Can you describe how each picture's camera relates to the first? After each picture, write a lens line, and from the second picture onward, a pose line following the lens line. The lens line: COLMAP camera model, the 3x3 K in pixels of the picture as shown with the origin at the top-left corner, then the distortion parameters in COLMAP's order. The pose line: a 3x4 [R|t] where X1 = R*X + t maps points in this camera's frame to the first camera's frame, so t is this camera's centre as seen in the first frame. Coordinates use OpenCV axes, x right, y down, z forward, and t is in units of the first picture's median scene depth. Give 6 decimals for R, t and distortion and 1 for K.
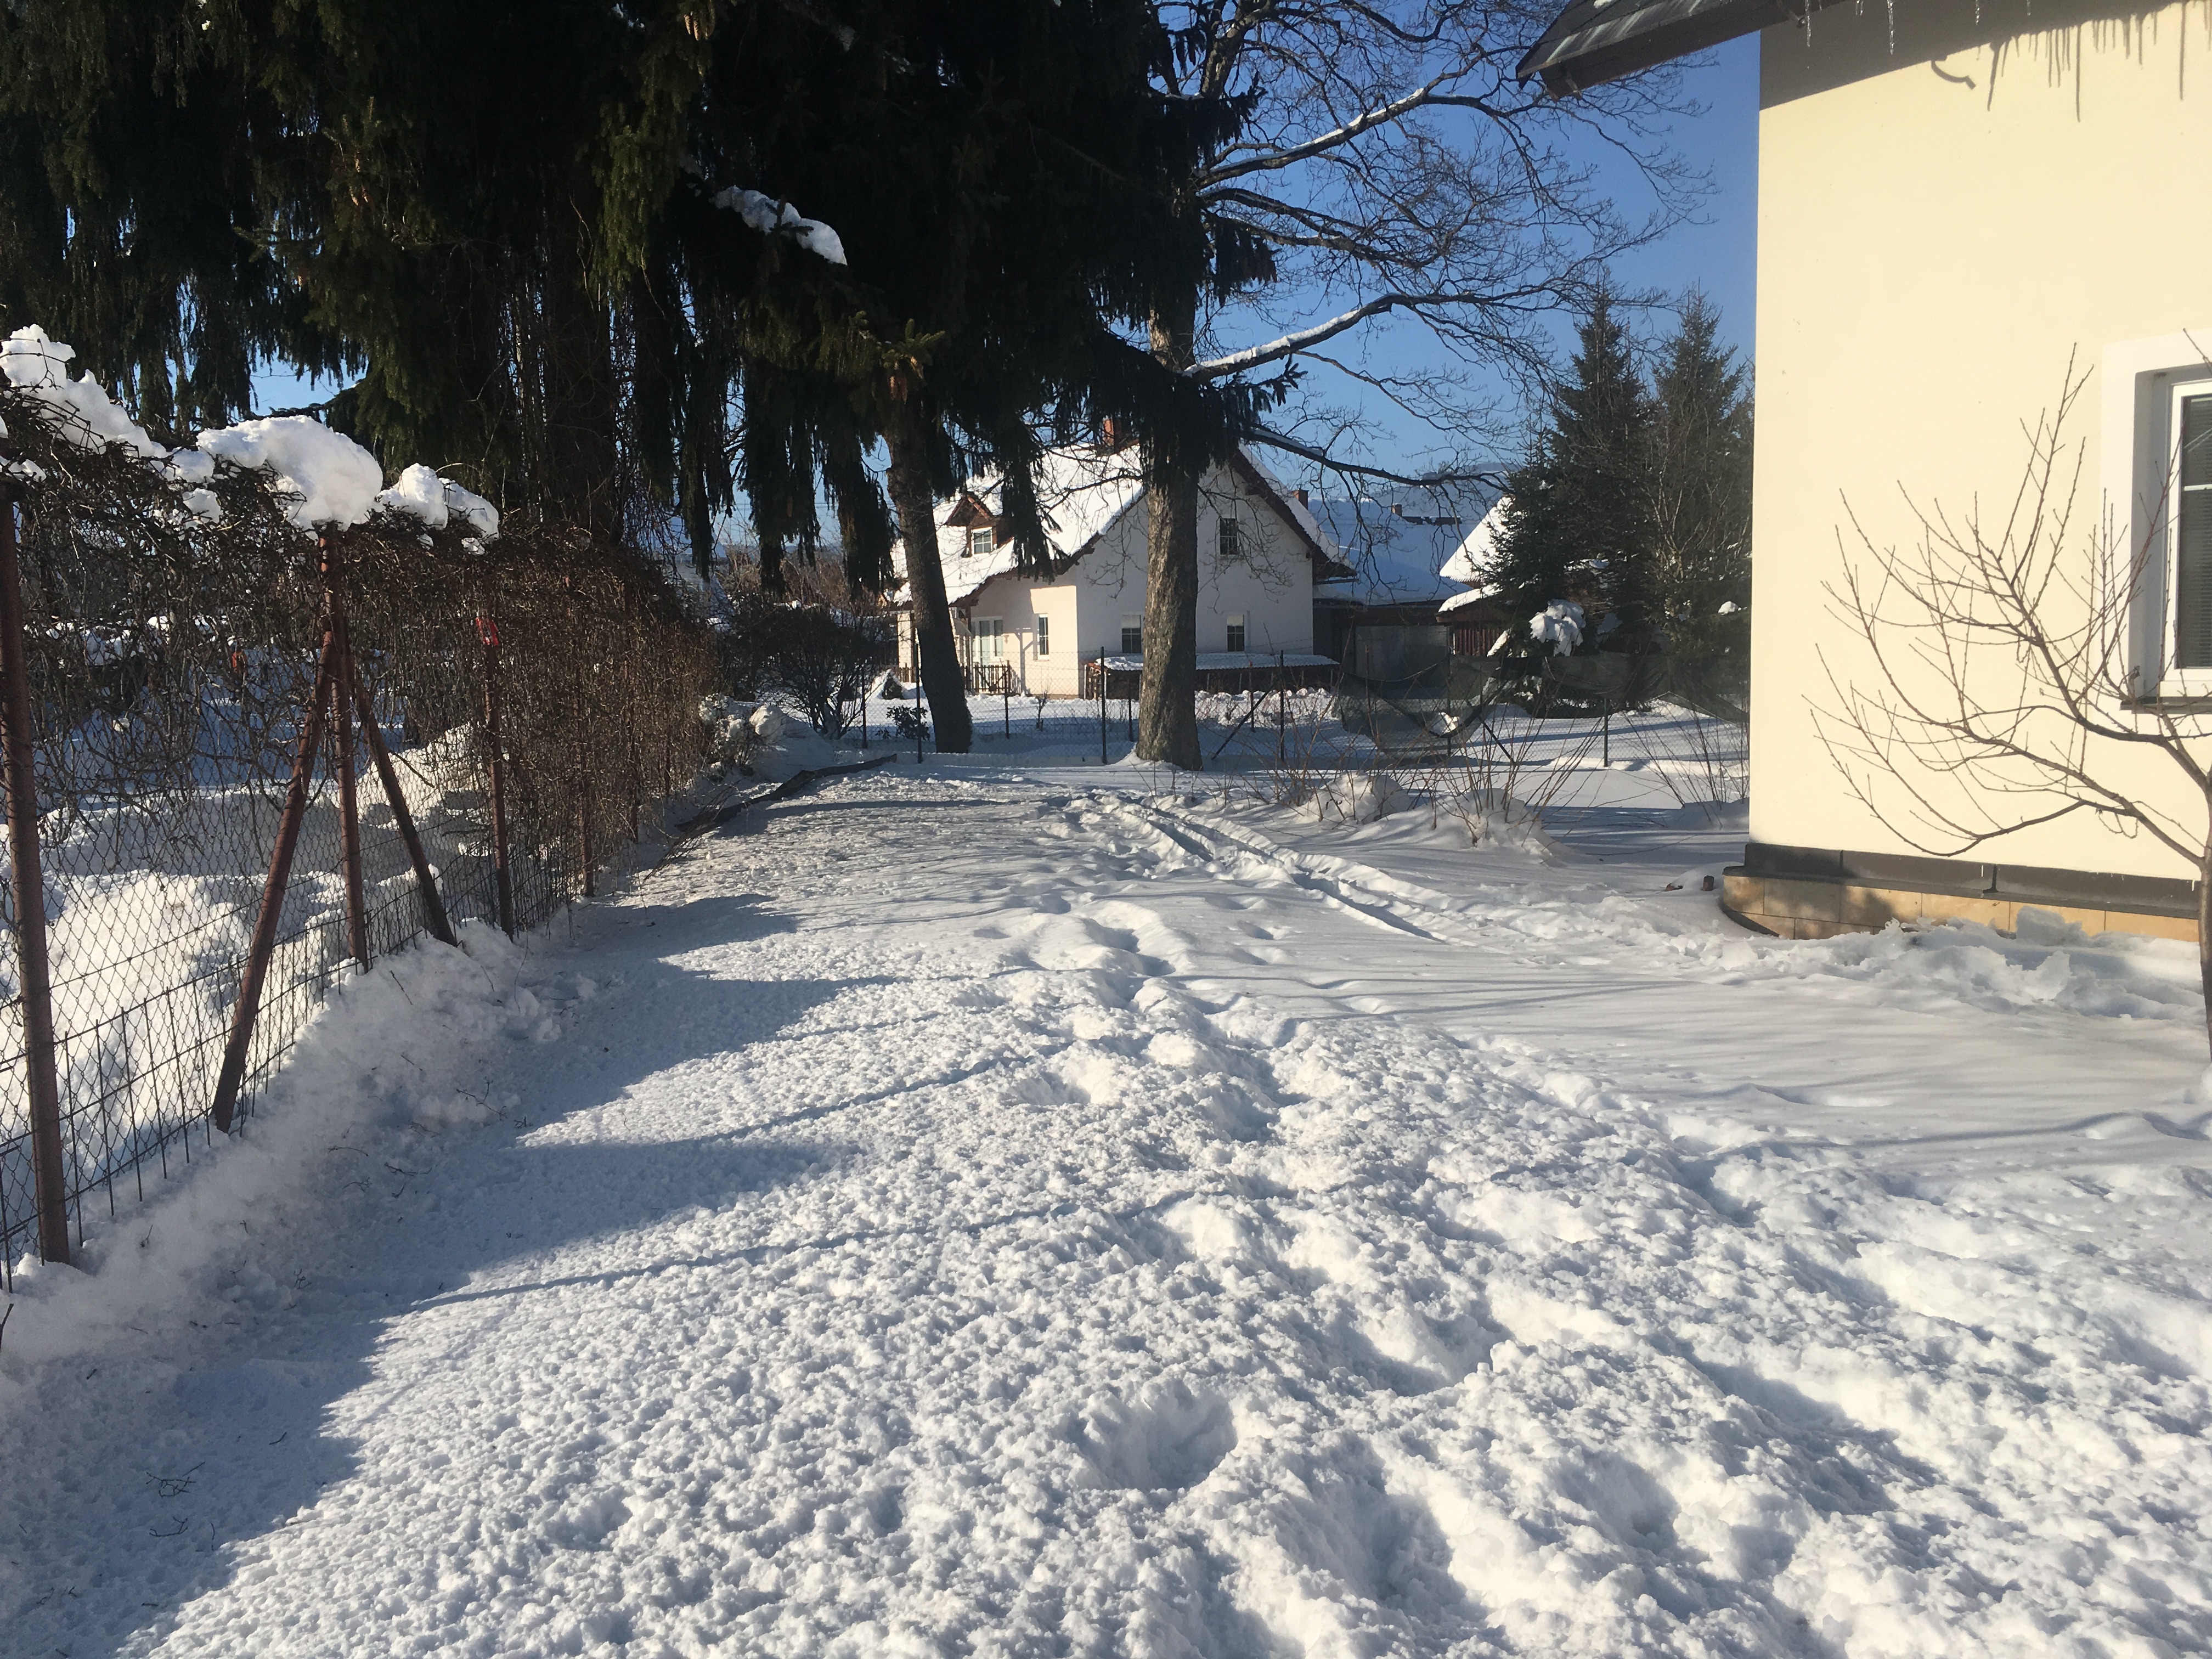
lens RADIAL K [[1854.4, 0, 1125.4], [0, 1854.4, 832.4], [0, 0, 1]] dist [0.093404, -0.126497]
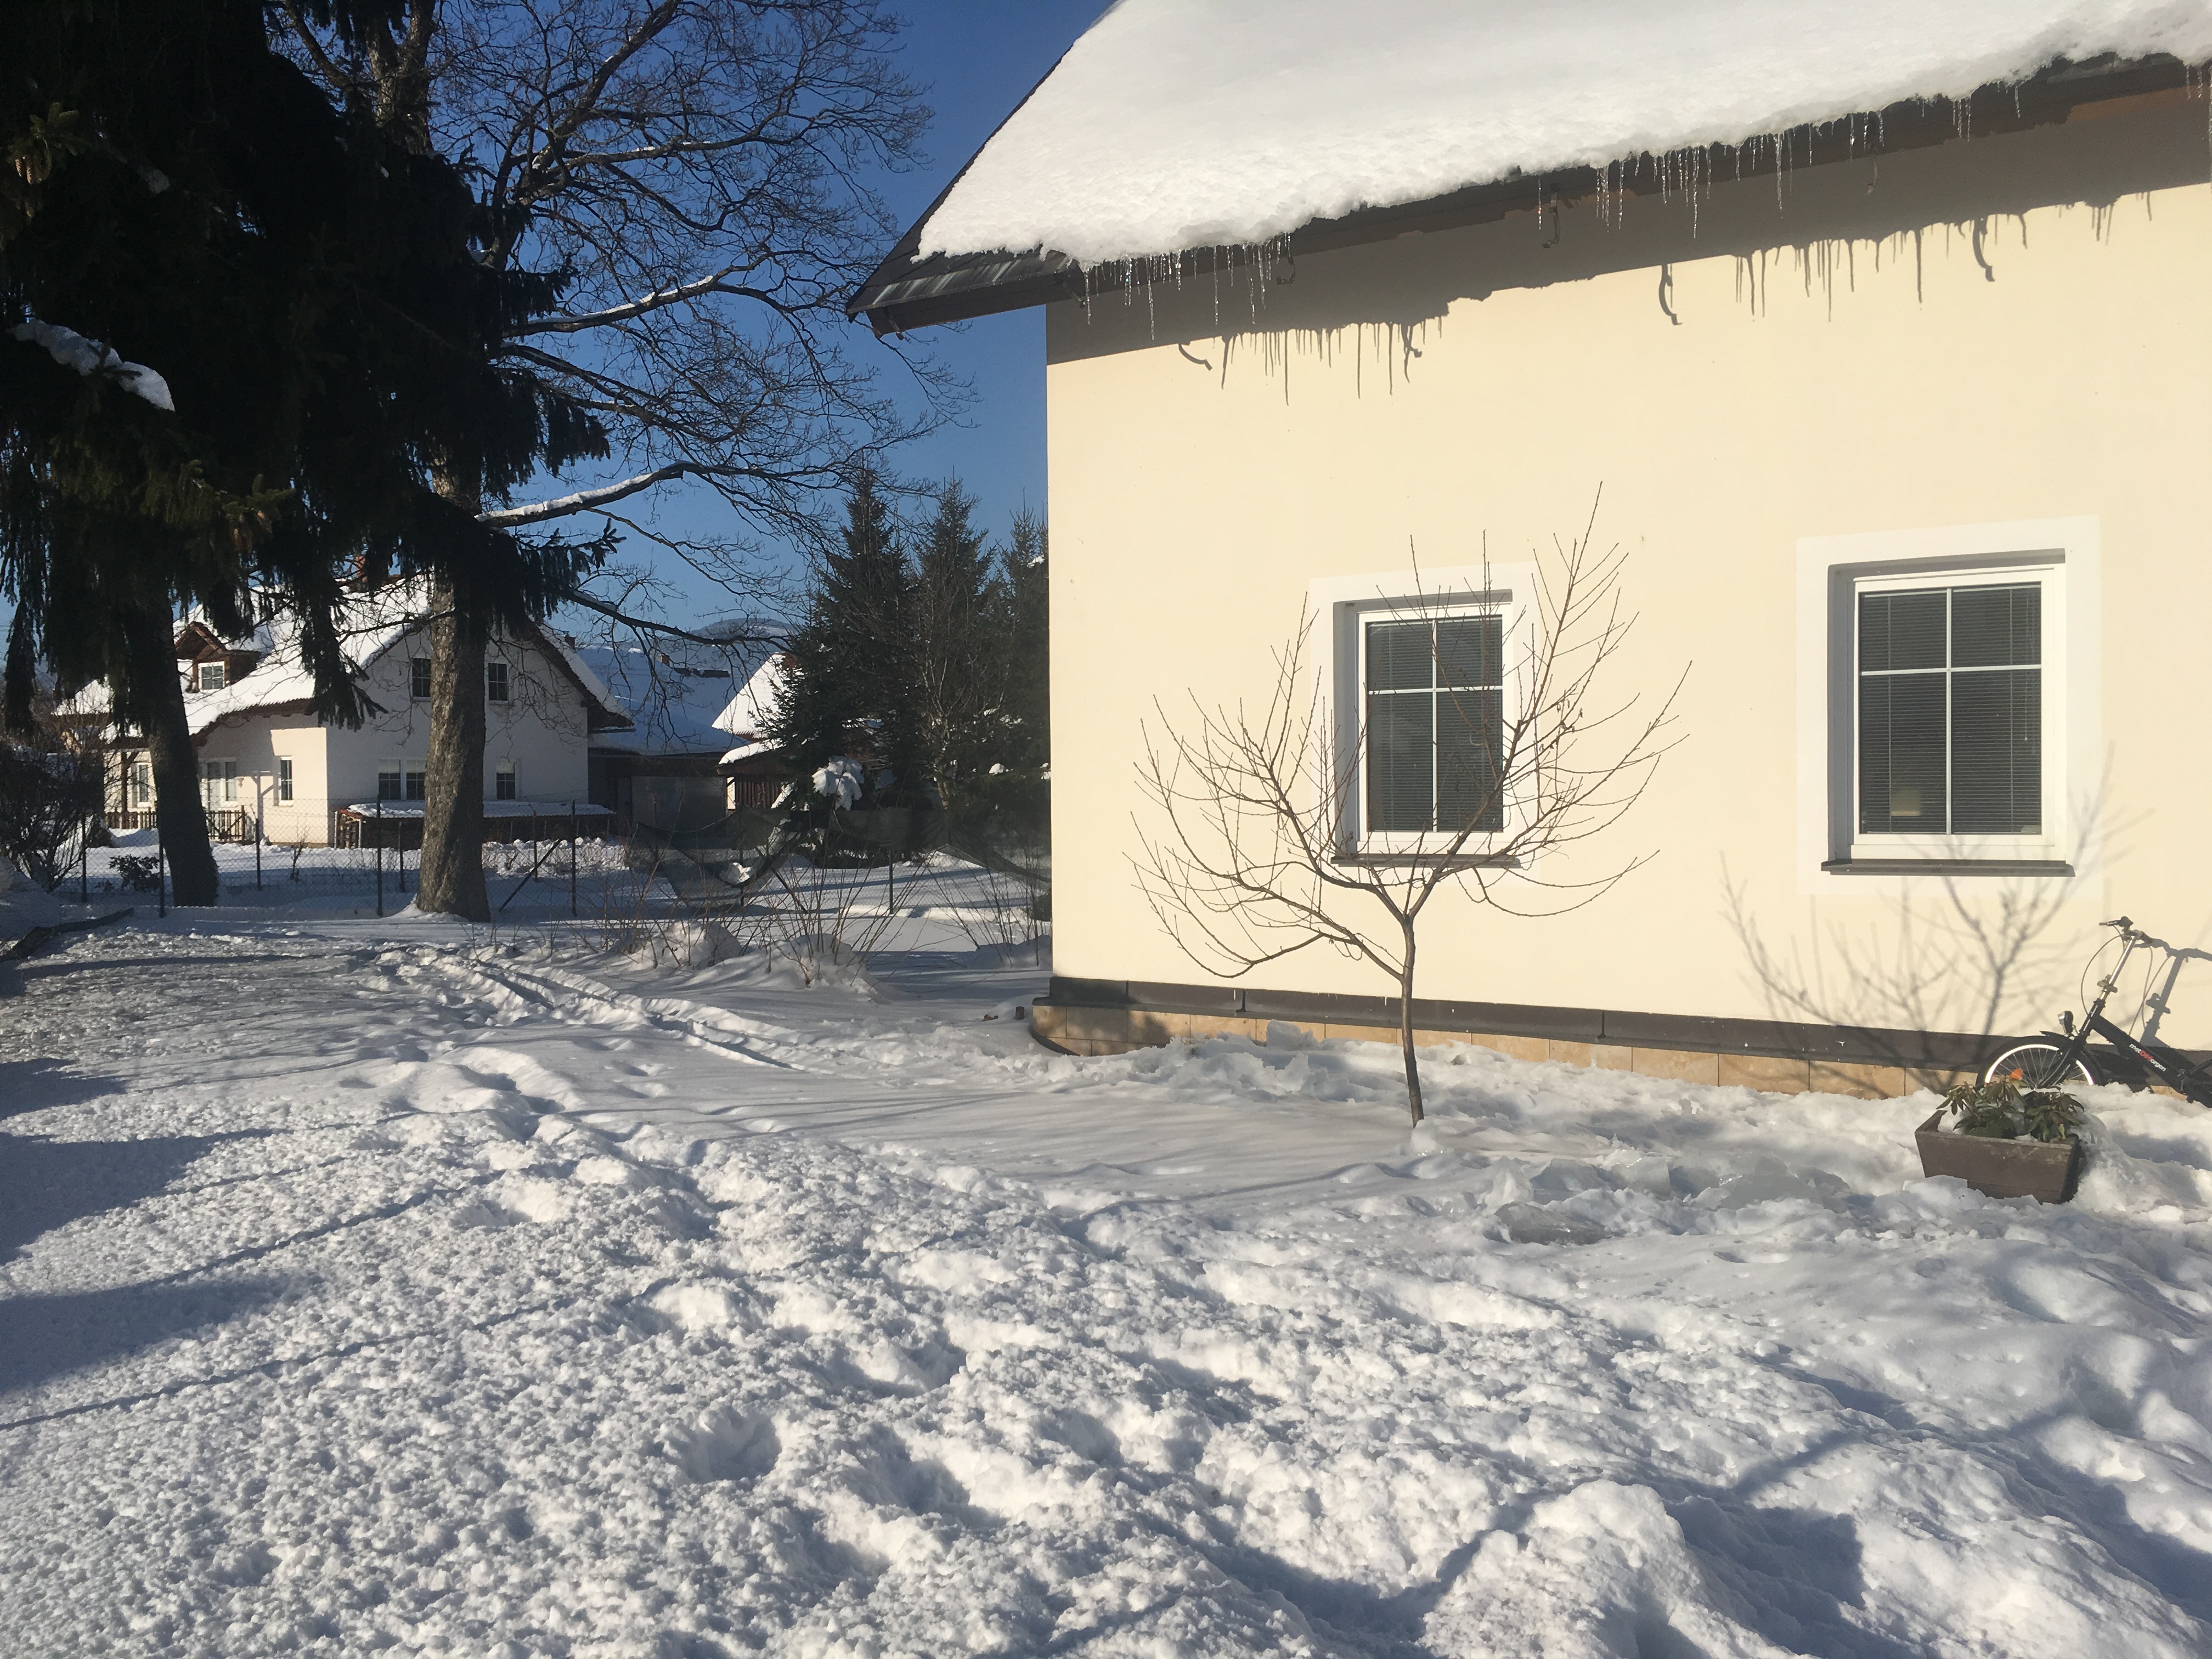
lens RADIAL K [[1850.5, 0, 1098.3], [0, 1850.5, 843.1], [0, 0, 1]] dist [0.088912, -0.125218]
pose [[0.929935, 0.004418, 0.367698, -0.078724], [0.022990, 0.997273, -0.070124, 0.005199], [-0.367005, 0.073664, 0.927298, -0.104397]]
